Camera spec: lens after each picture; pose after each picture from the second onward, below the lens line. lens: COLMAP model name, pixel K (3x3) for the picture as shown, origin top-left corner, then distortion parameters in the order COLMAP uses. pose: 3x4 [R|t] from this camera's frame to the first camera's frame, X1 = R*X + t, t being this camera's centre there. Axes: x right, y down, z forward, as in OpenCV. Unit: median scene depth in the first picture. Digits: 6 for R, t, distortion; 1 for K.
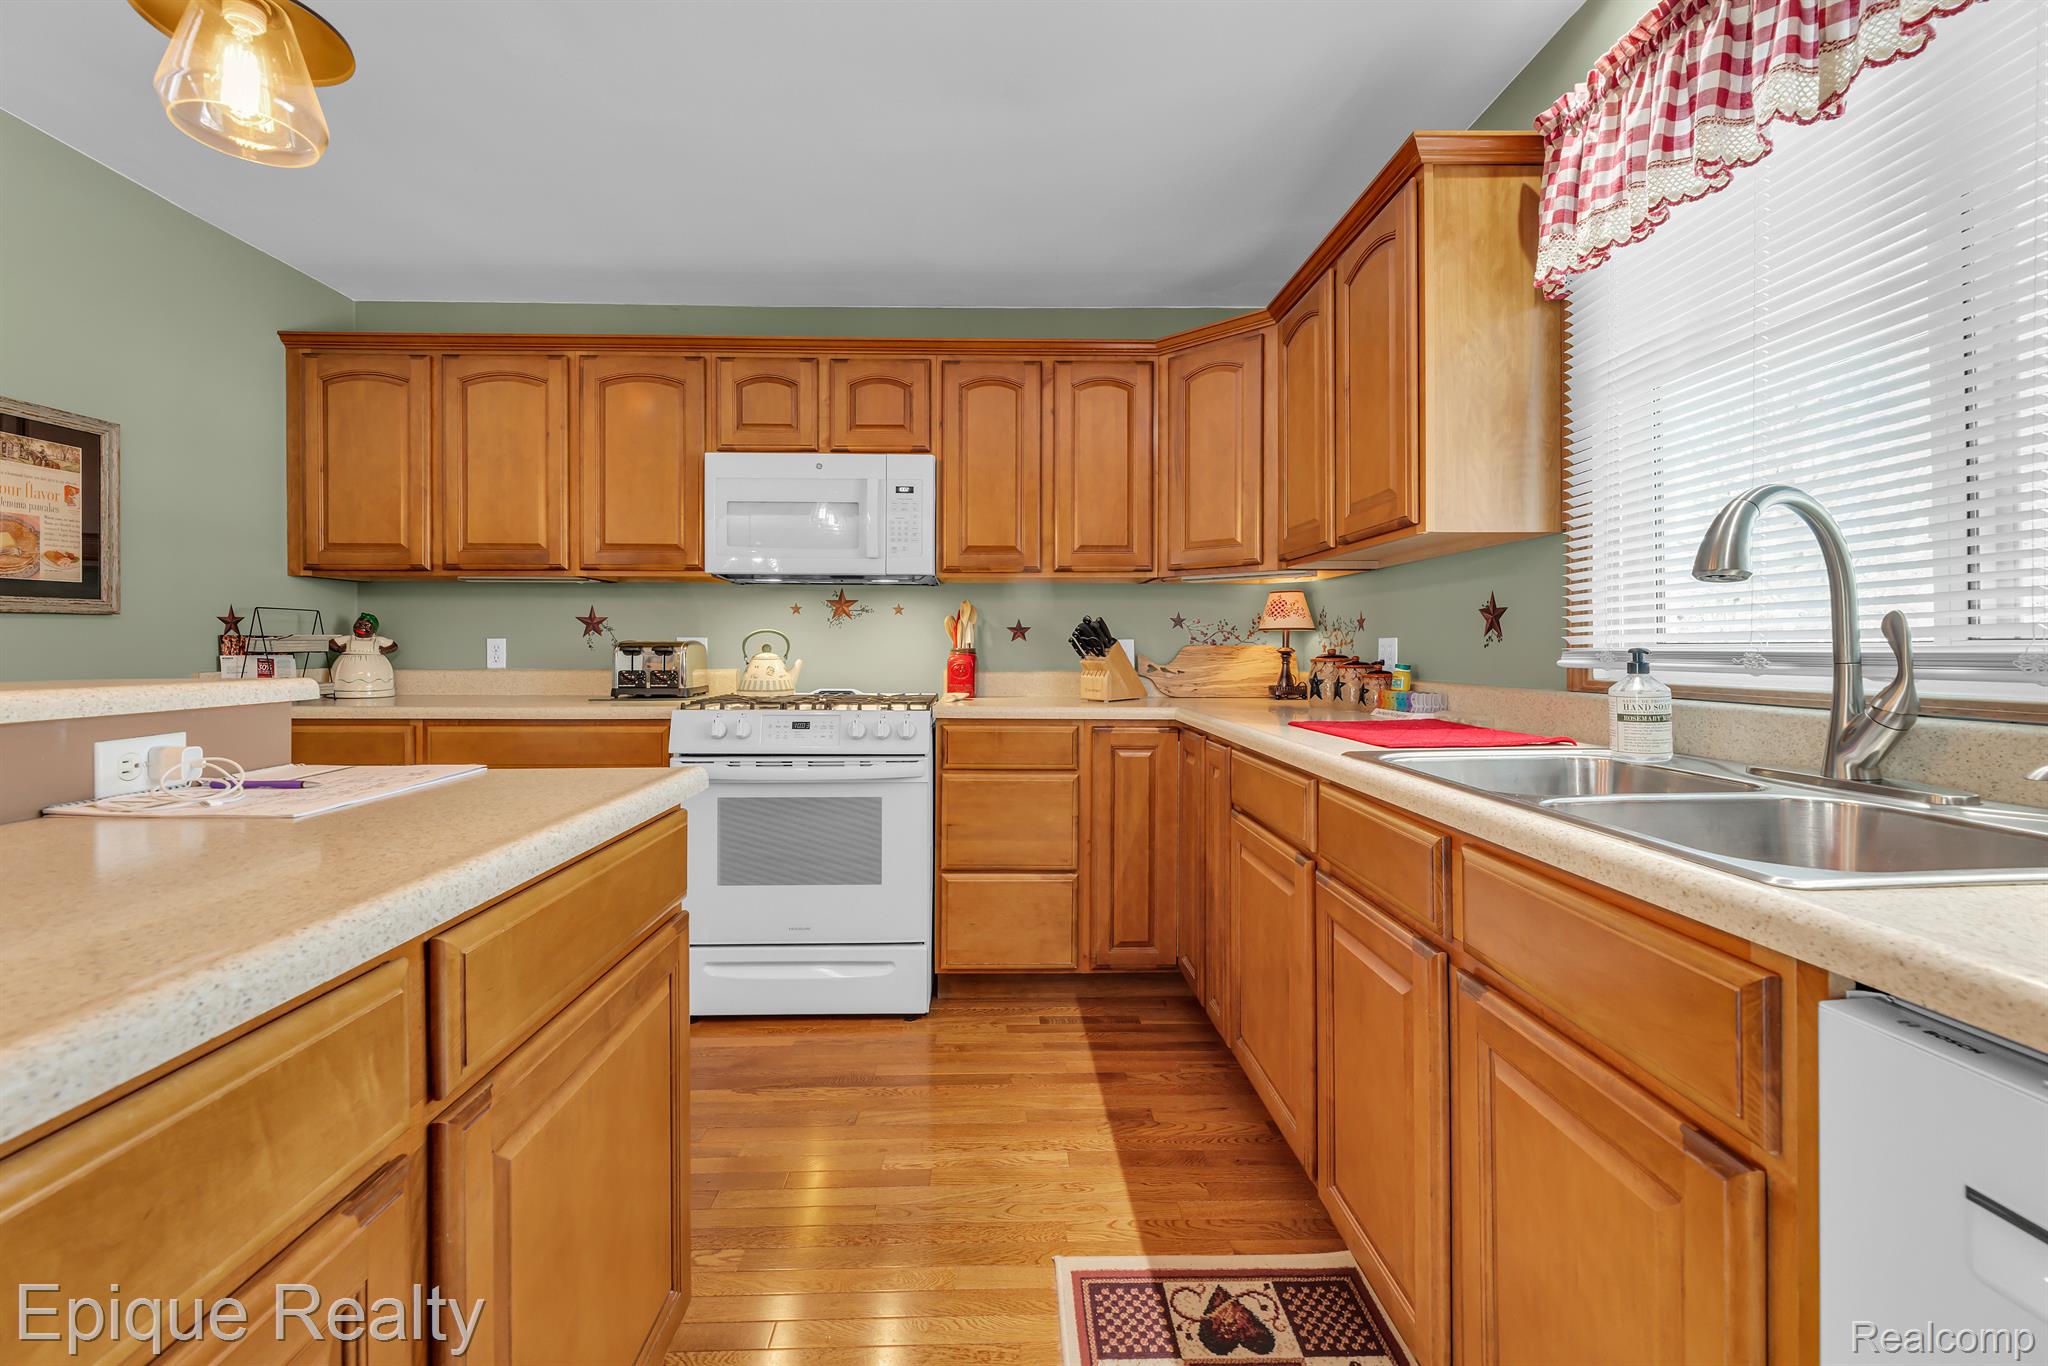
lens RADIAL K [[830.5, 0, 1019.0], [0, 830.5, 652.2], [0, 0, 1]] dist [-0.002105, -0.000271]
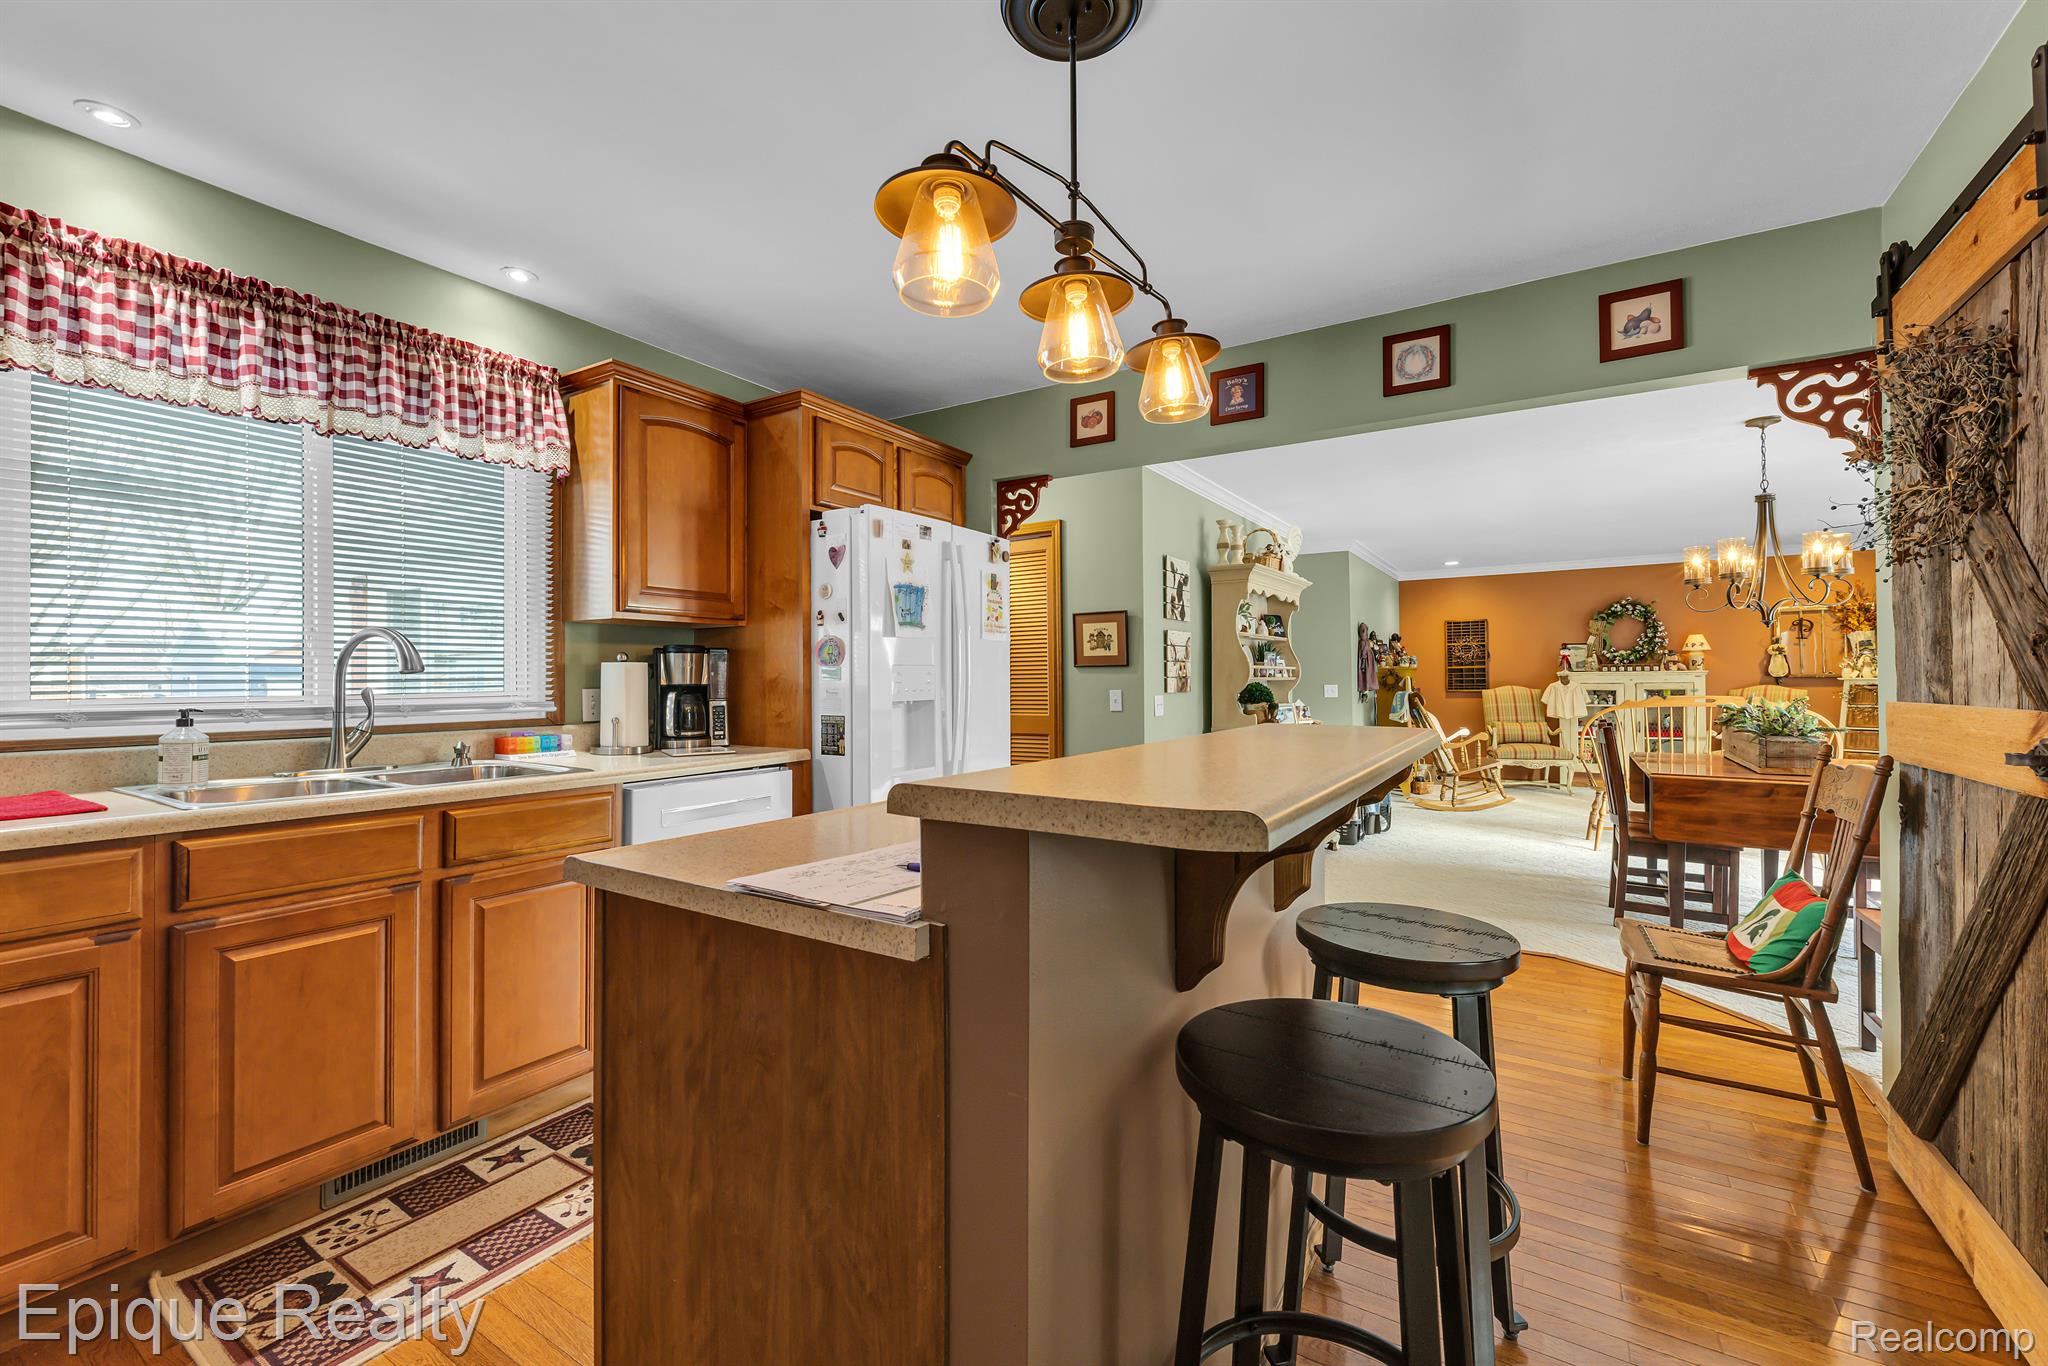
lens RADIAL K [[849.0, 0, 1029.0], [0, 849.0, 674.7], [0, 0, 1]] dist [-0.000283, -0.000086]
pose [[-0.828912, 0.009853, 0.559292, -0.641118], [0.008440, 0.999951, -0.005108, -0.022131], [-0.559315, 0.000486, -0.828955, 0.722585]]
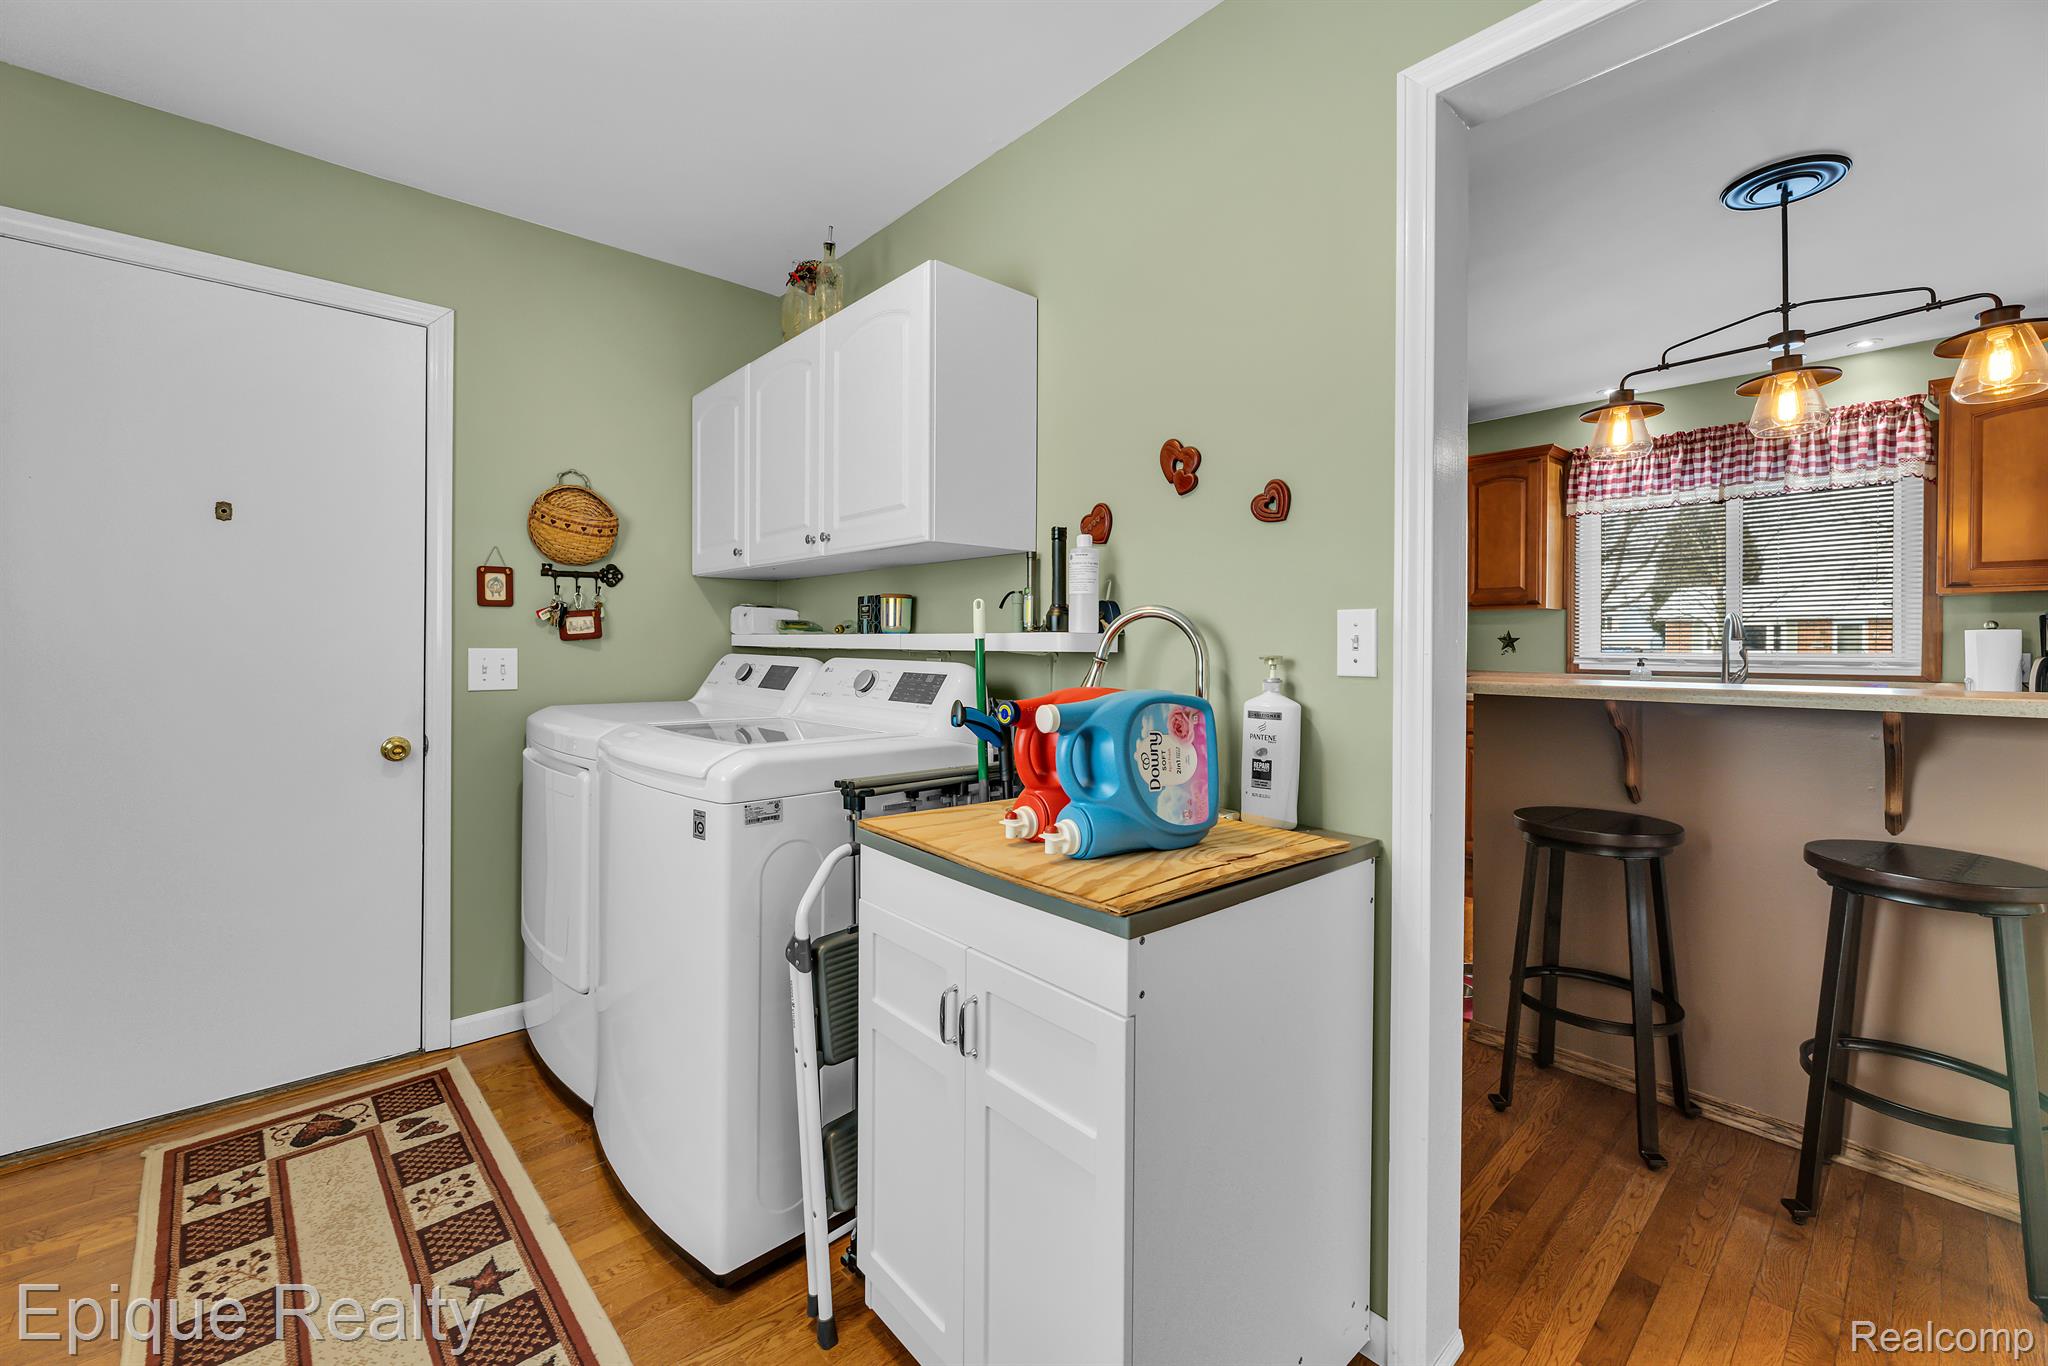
lens RADIAL K [[830.5, 0, 1019.0], [0, 830.5, 652.2], [0, 0, 1]] dist [-0.002105, -0.000271]
pose [[0.760812, -0.000898, 0.648972, -1.443488], [-0.003060, 0.999983, 0.004971, -0.016289], [-0.648965, -0.005768, 0.760796, 0.108194]]
